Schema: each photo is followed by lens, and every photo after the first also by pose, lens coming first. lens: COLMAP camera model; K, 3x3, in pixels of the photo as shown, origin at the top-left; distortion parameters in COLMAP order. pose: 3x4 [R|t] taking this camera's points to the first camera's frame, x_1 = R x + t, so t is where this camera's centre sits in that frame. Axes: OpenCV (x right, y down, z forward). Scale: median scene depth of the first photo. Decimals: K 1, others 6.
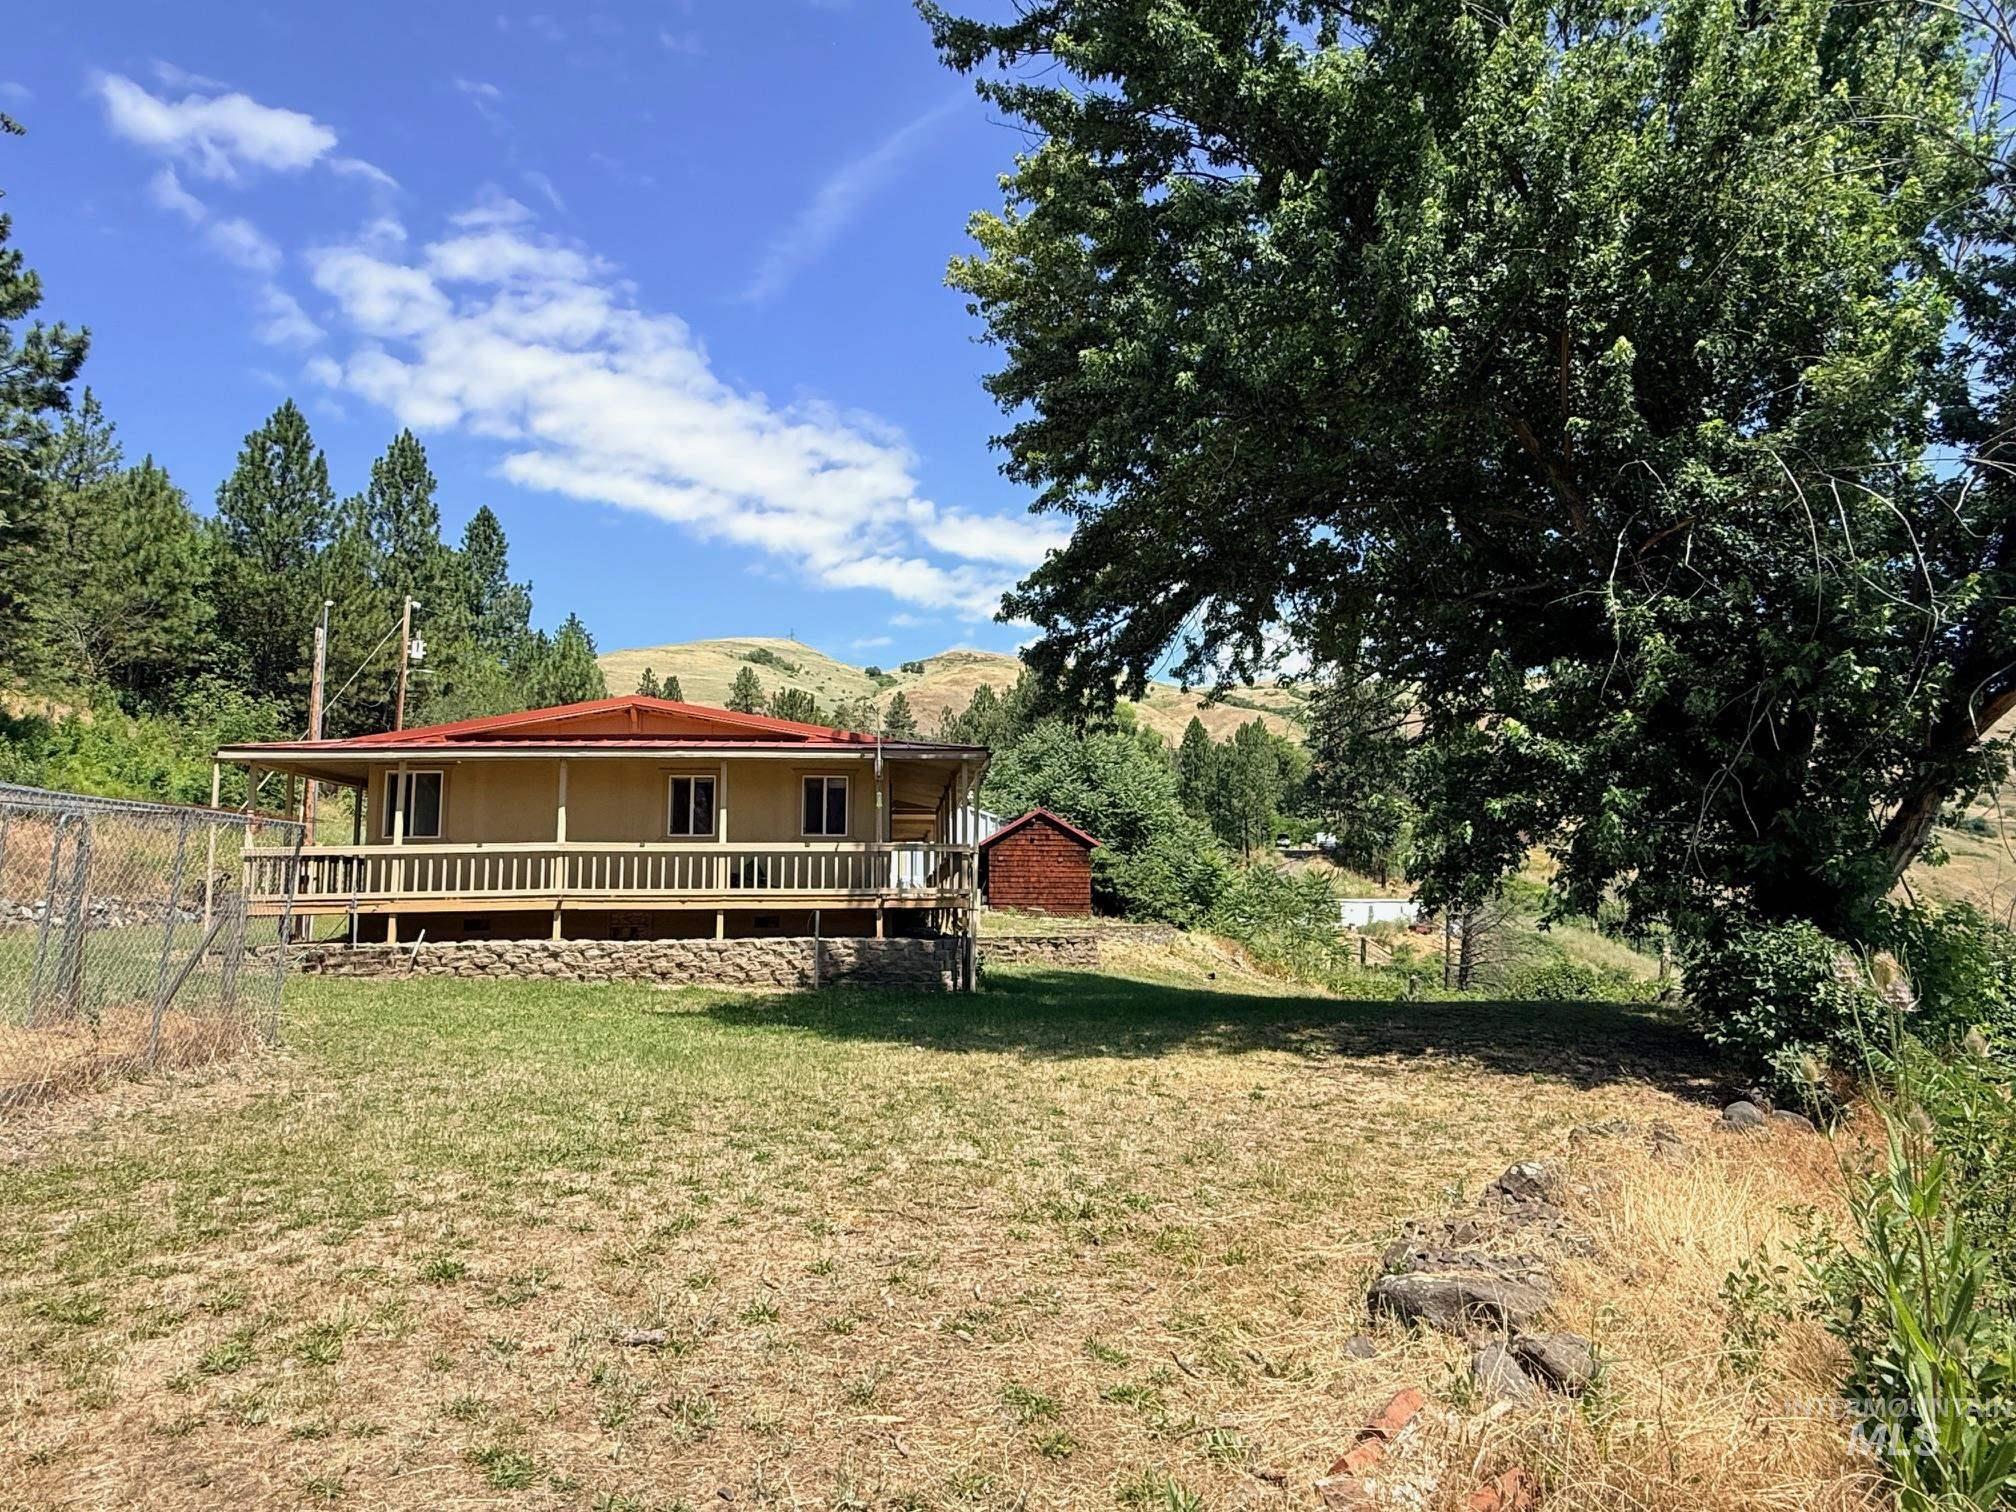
lens RADIAL K [[1230.8, 0, 1003.8], [0, 1230.8, 734.2], [0, 0, 1]] dist [0.016987, -0.001296]
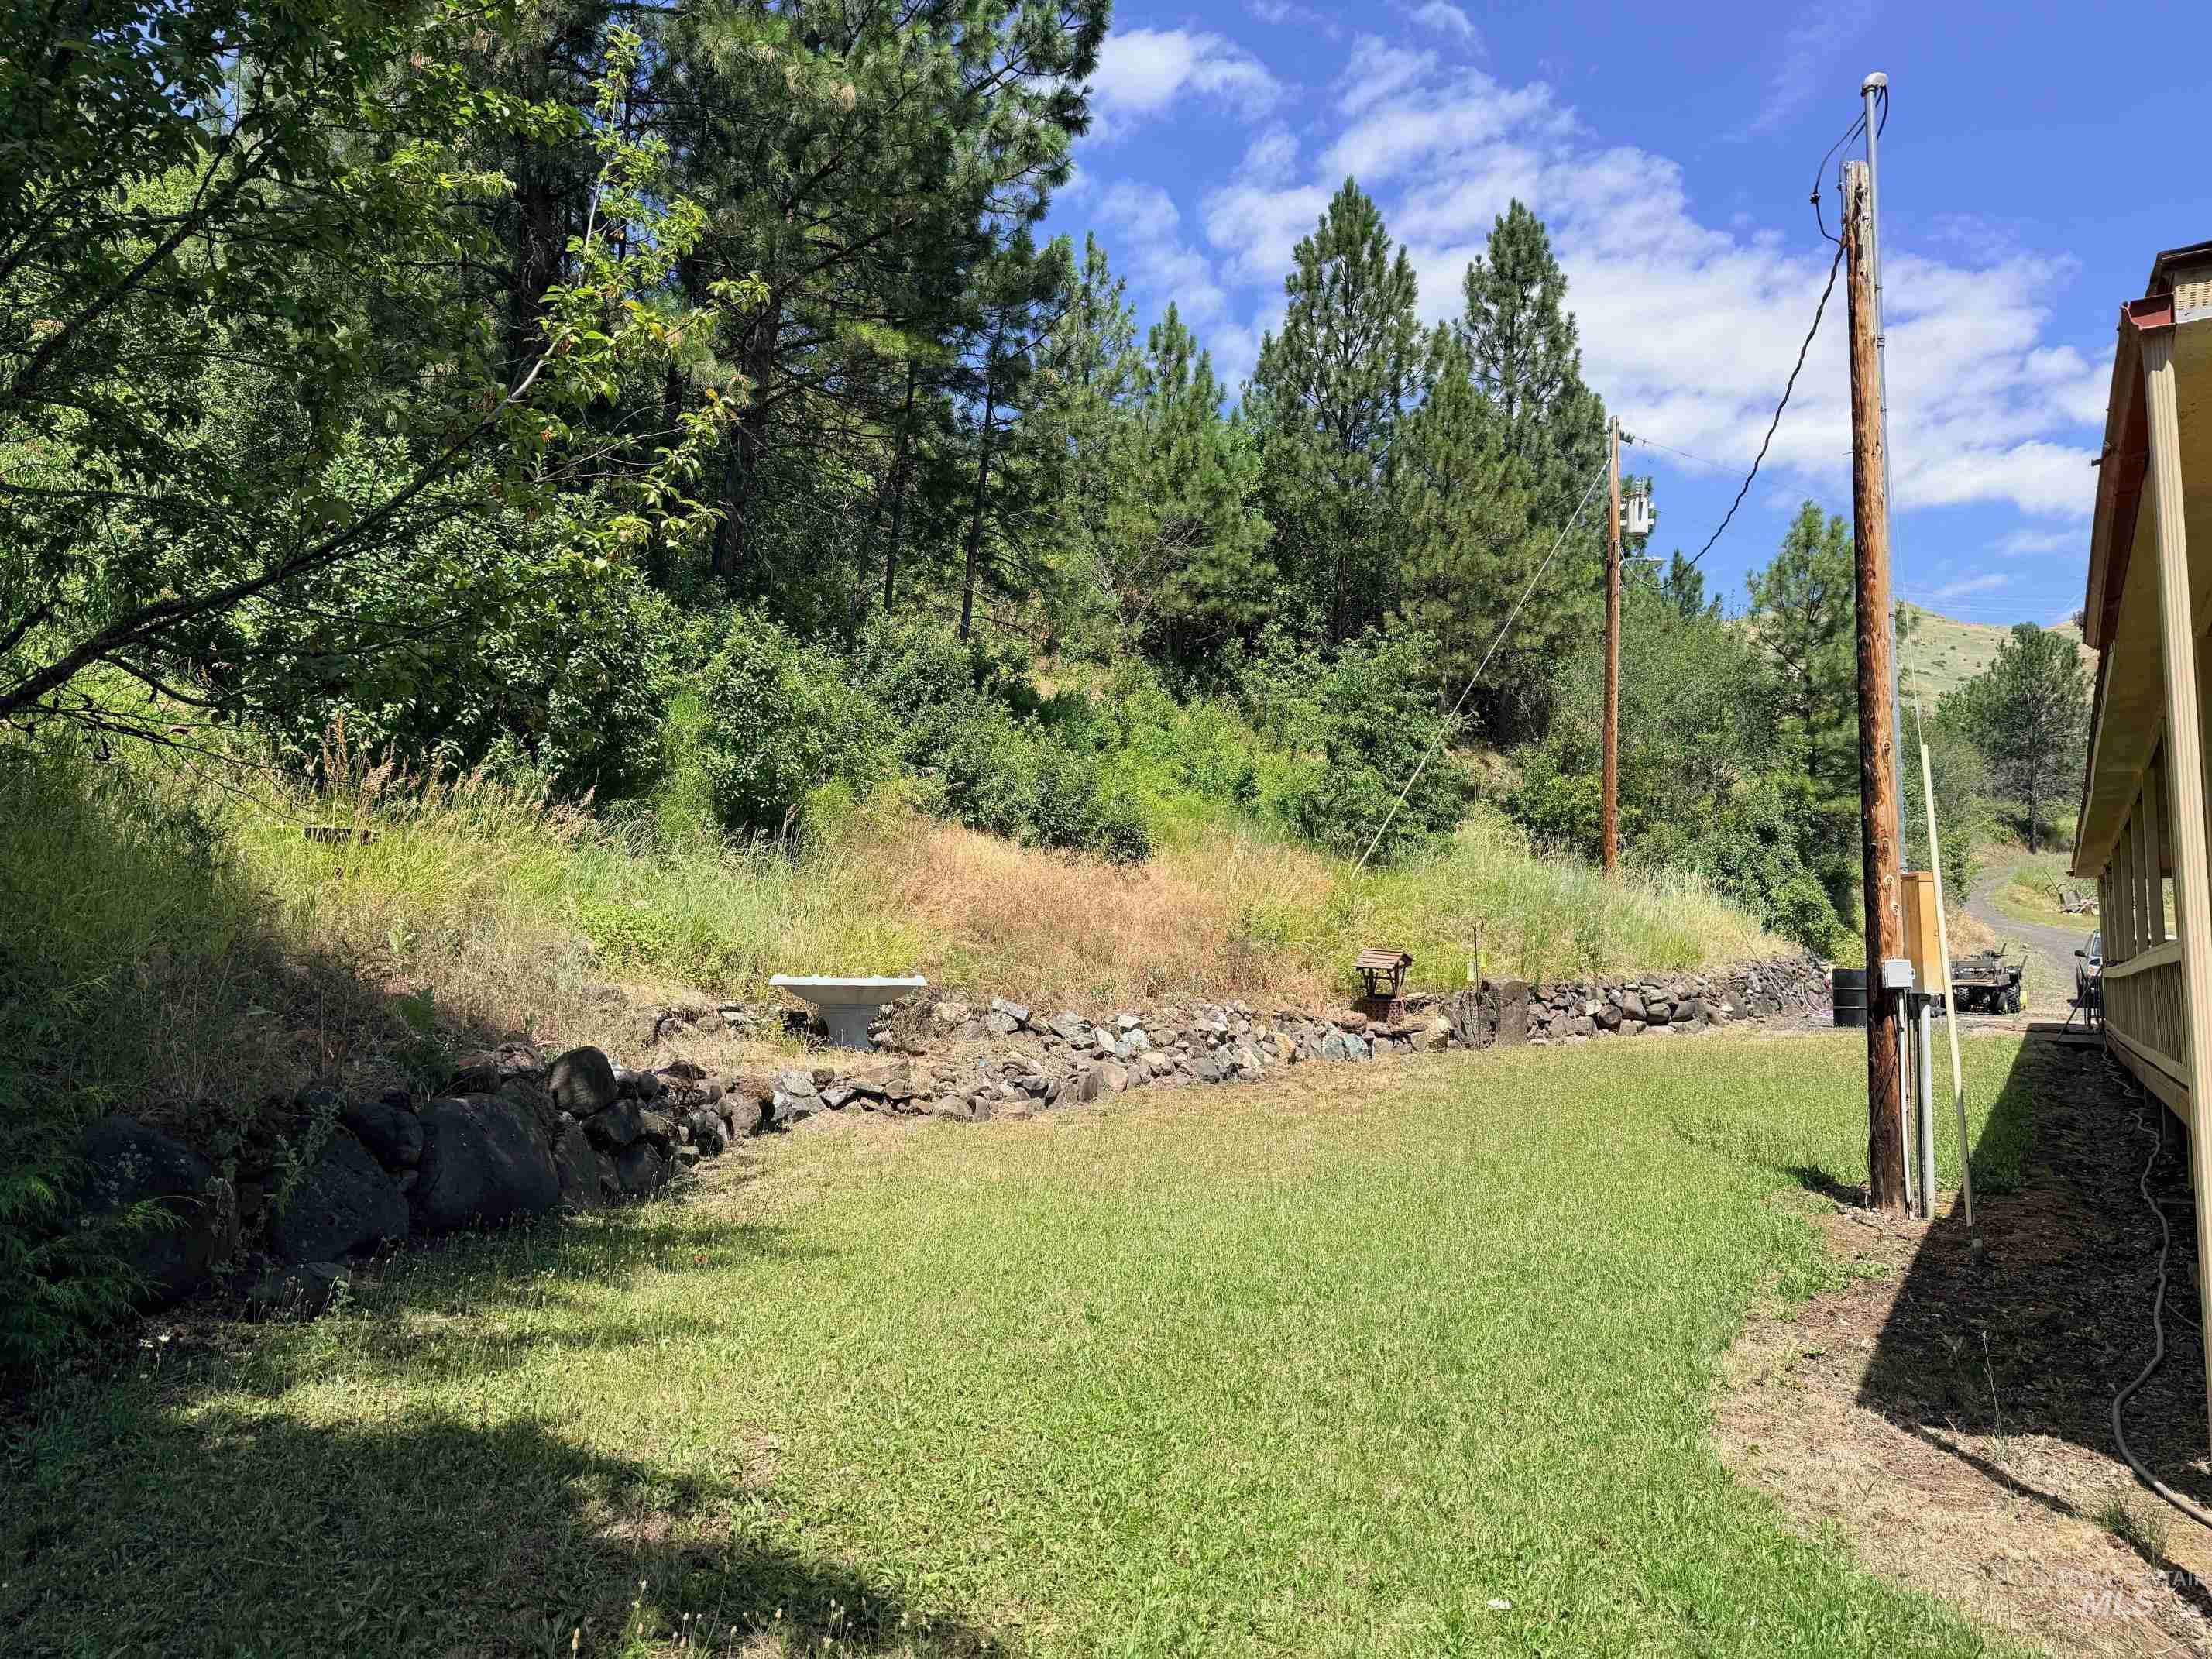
lens RADIAL K [[1513.8, 0, 1099.8], [0, 1513.8, 829.8], [0, 0, 1]] dist [-0.000029, -0.003370]
pose [[0.811084, -0.037052, -0.583755, -0.271610], [0.063242, 0.997696, 0.024545, 0.029647], [0.581501, -0.056826, 0.811559, 0.324313]]
